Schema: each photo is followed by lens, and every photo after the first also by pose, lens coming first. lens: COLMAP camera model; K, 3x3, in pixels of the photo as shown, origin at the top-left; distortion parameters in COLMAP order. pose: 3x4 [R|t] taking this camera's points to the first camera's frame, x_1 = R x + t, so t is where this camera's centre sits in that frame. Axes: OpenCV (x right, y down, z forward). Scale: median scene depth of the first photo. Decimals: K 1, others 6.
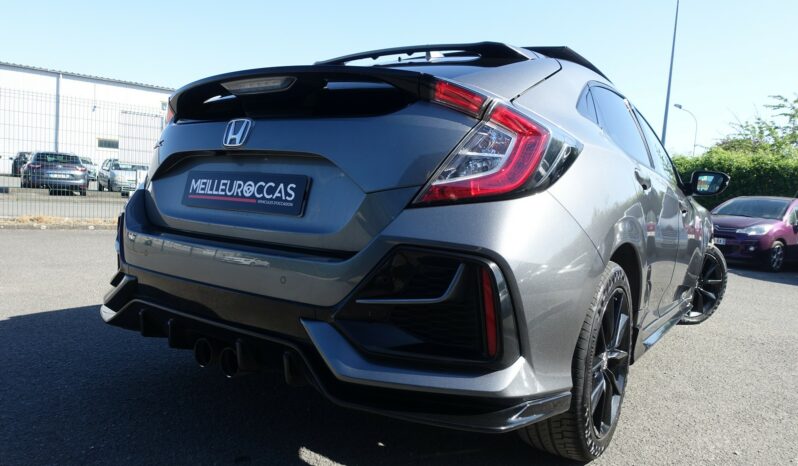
lens RADIAL K [[549.0, 0, 382.8], [0, 549.0, 239.2], [0, 0, 1]] dist [-0.004927, -0.002769]
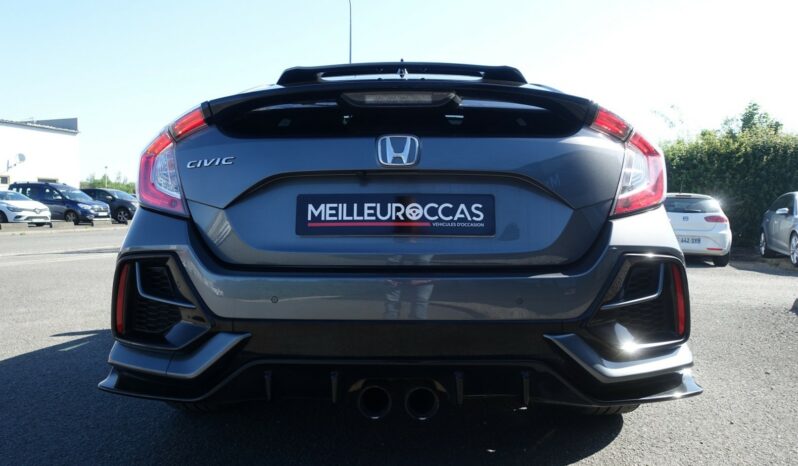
lens RADIAL K [[549.0, 0, 397.8], [0, 549.0, 231.5], [0, 0, 1]] dist [-0.004927, -0.002769]
pose [[0.815755, -0.083717, 0.572307, -0.793956], [0.093640, 0.995532, 0.012155, -0.072241], [-0.570767, 0.043675, 0.819949, 0.265890]]
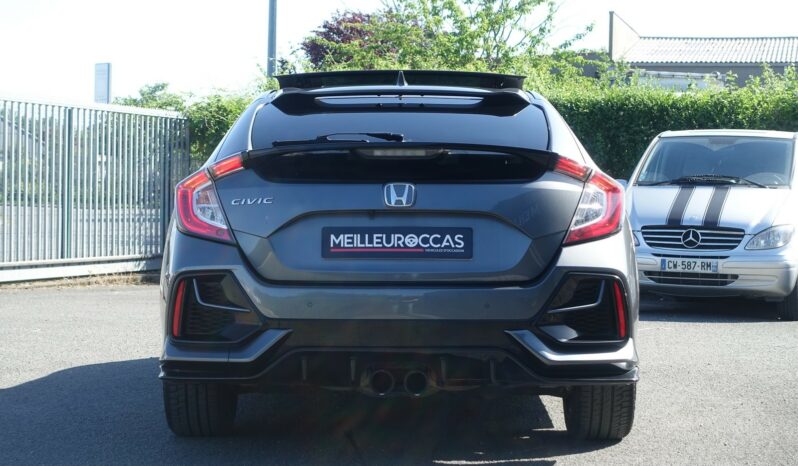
lens RADIAL K [[1630.4, 0, 397.3], [0, 1630.4, 233.8], [0, 0, 1]] dist [-0.059176, 0.000000]
pose [[0.809910, -0.073533, 0.581927, -2.361183], [0.091348, 0.995818, -0.001303, -0.104458], [-0.579398, 0.054214, 0.813240, -1.907139]]
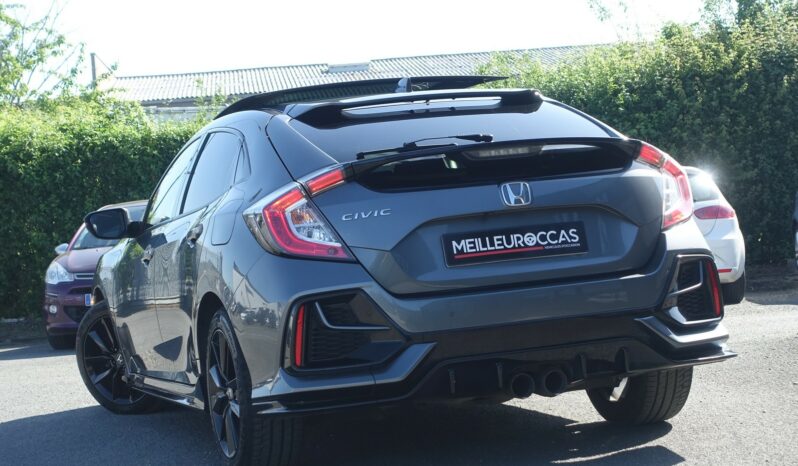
lens RADIAL K [[1630.4, 0, 401.3], [0, 1630.4, 230.1], [0, 0, 1]] dist [-0.059176, 0.000000]
pose [[0.567016, -0.123071, 0.814461, -3.278844], [0.186983, 0.982194, 0.018242, -0.227771], [-0.802204, 0.141946, 0.579931, -0.828164]]
